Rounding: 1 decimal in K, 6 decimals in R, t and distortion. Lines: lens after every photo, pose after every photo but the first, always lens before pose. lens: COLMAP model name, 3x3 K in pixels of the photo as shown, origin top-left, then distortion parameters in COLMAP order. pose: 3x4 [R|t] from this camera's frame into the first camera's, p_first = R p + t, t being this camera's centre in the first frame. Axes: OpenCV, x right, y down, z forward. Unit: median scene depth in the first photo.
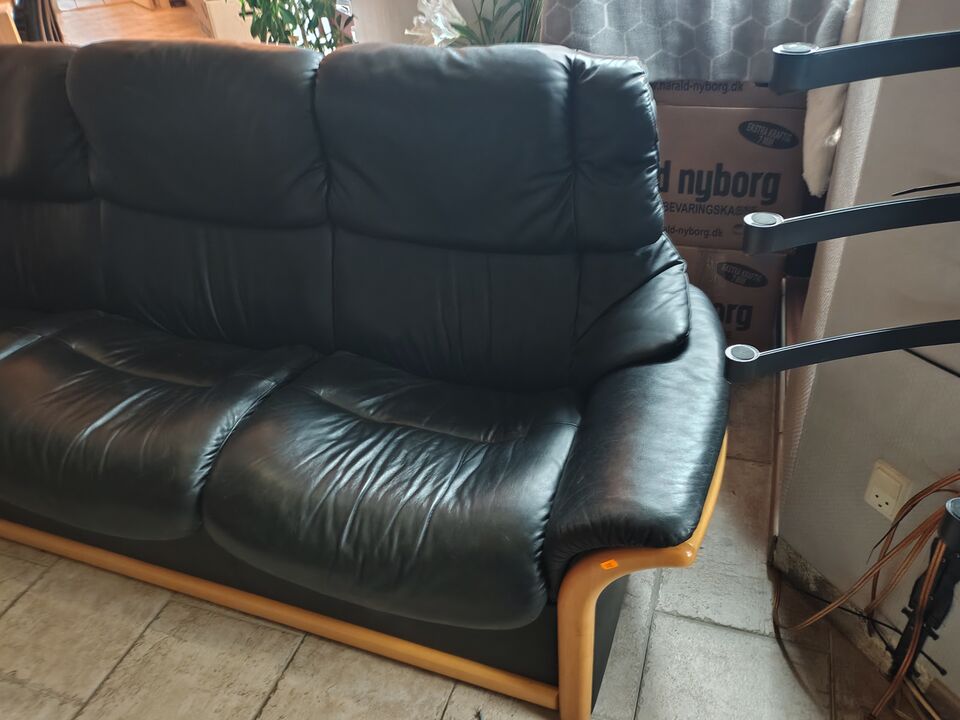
lens RADIAL K [[730.8, 0, 489.4], [0, 730.8, 359.4], [0, 0, 1]] dist [0.067929, -0.088503]
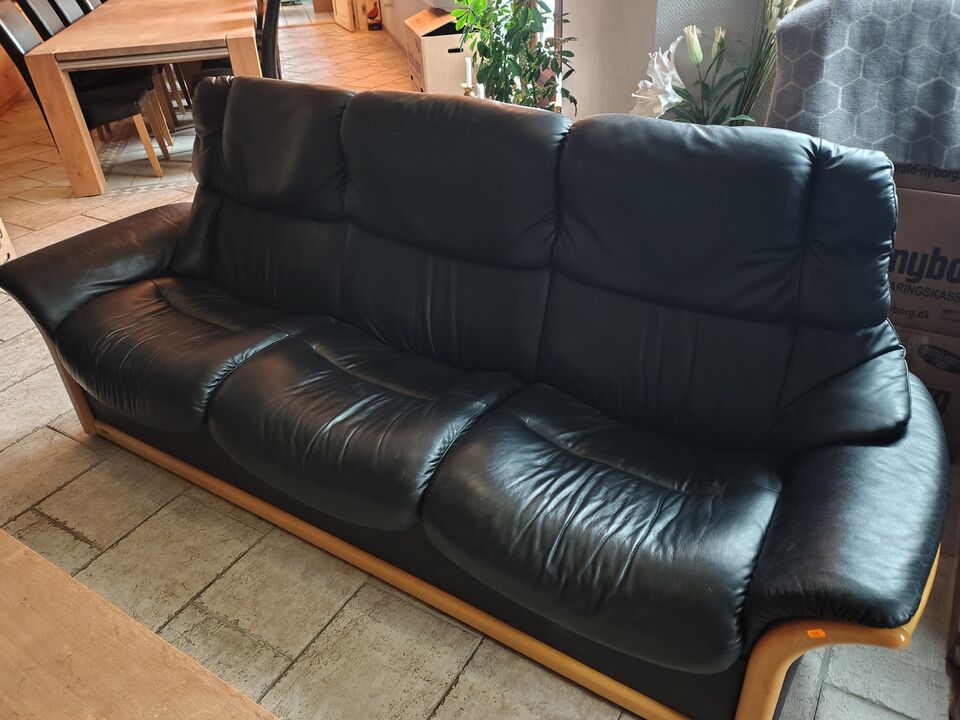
lens RADIAL K [[730.8, 0, 479.1], [0, 730.8, 356.0], [0, 0, 1]] dist [0.067929, -0.088503]
pose [[0.976358, 0.132704, -0.170629, -0.131572], [-0.138133, 0.990206, -0.020294, -0.019542], [0.166265, 0.043384, 0.985126, -0.104603]]
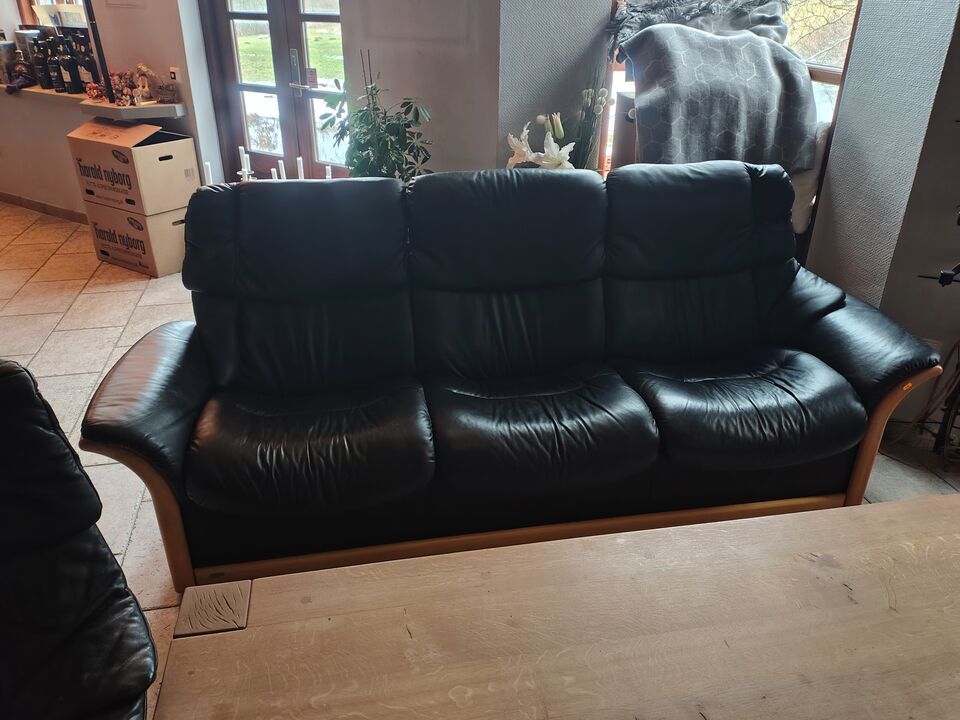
lens RADIAL K [[730.8, 0, 475.3], [0, 730.8, 359.2], [0, 0, 1]] dist [0.067929, -0.088503]
pose [[0.858606, -0.162716, 0.486127, -1.399477], [0.240190, 0.965450, -0.101073, 0.089465], [-0.452885, 0.203545, 0.868023, -0.214621]]
